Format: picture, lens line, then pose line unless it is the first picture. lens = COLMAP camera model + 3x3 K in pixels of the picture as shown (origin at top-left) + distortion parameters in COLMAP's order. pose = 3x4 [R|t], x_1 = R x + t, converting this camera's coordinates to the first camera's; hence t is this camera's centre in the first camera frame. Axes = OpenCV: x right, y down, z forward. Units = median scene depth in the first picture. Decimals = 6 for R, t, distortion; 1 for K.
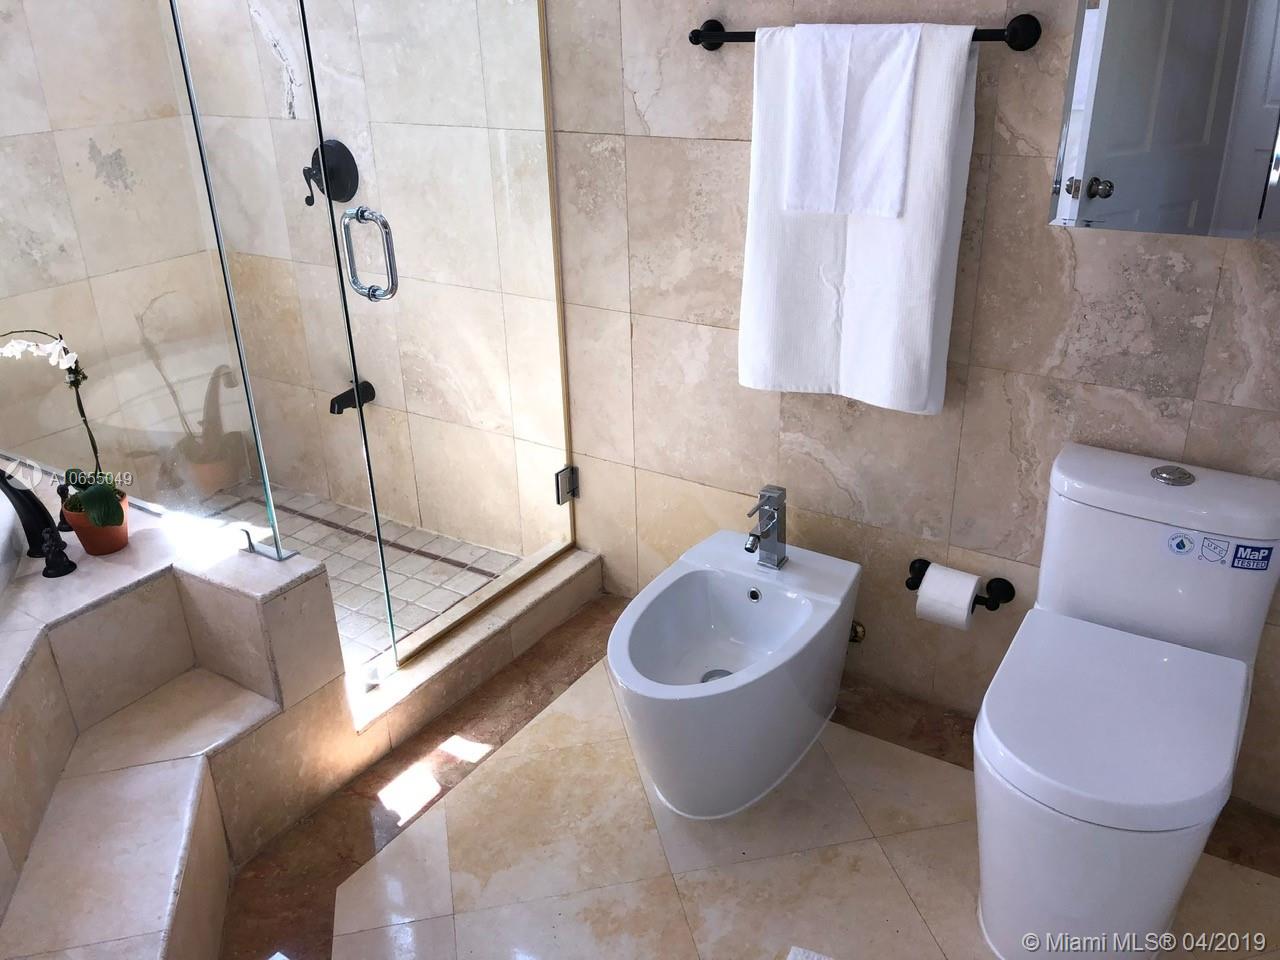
lens RADIAL K [[1059.9, 0, 634.3], [0, 1059.9, 469.6], [0, 0, 1]] dist [0.028646, -0.011282]
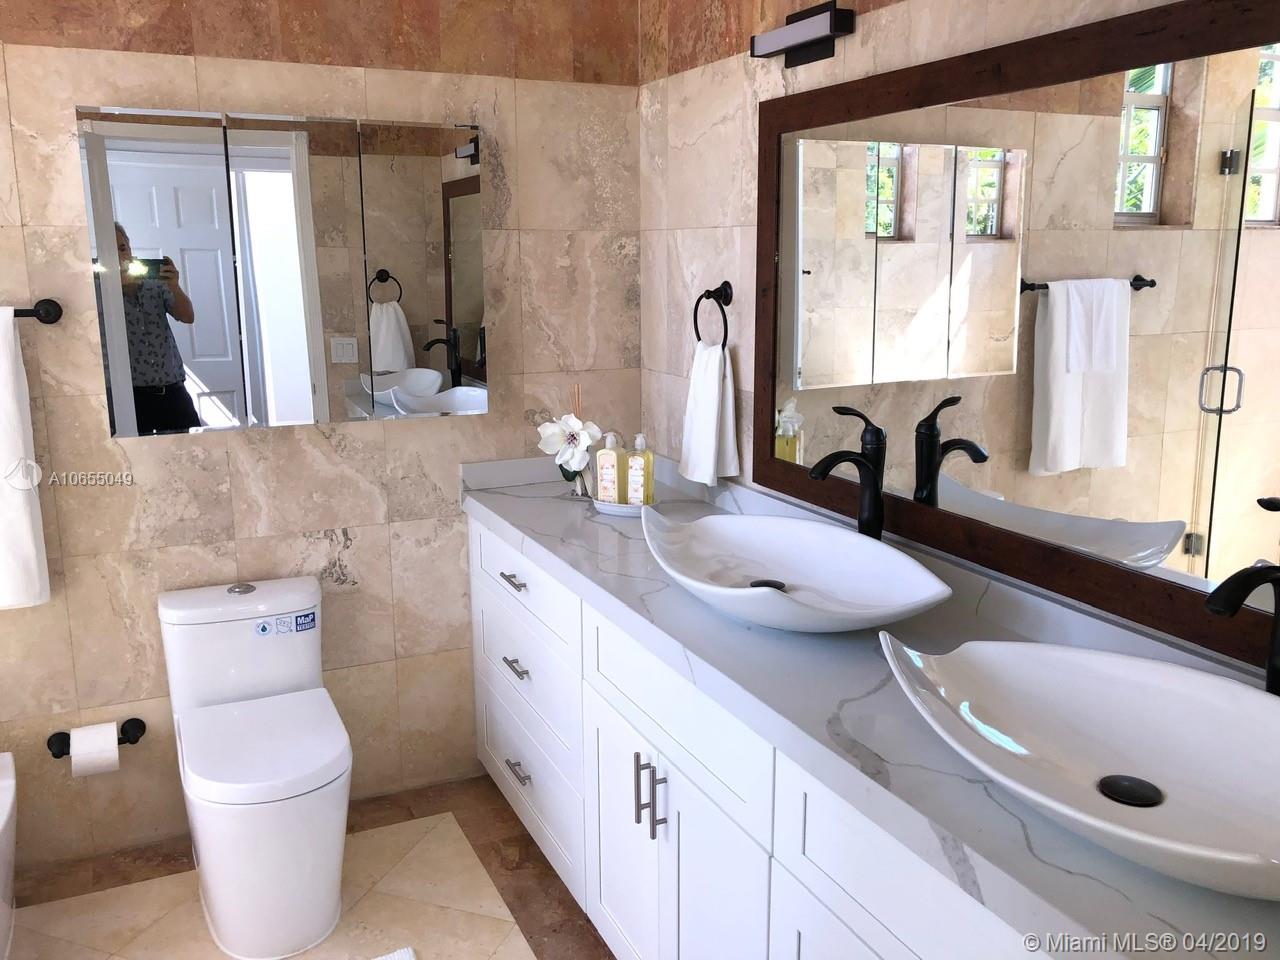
lens RADIAL K [[1059.9, 0, 634.3], [0, 1059.9, 469.6], [0, 0, 1]] dist [0.028646, -0.011282]
pose [[0.521583, -0.140638, 0.841530, -0.412842], [0.342701, 0.937793, -0.055681, 0.114693], [-0.781350, 0.317435, 0.537334, -0.259260]]
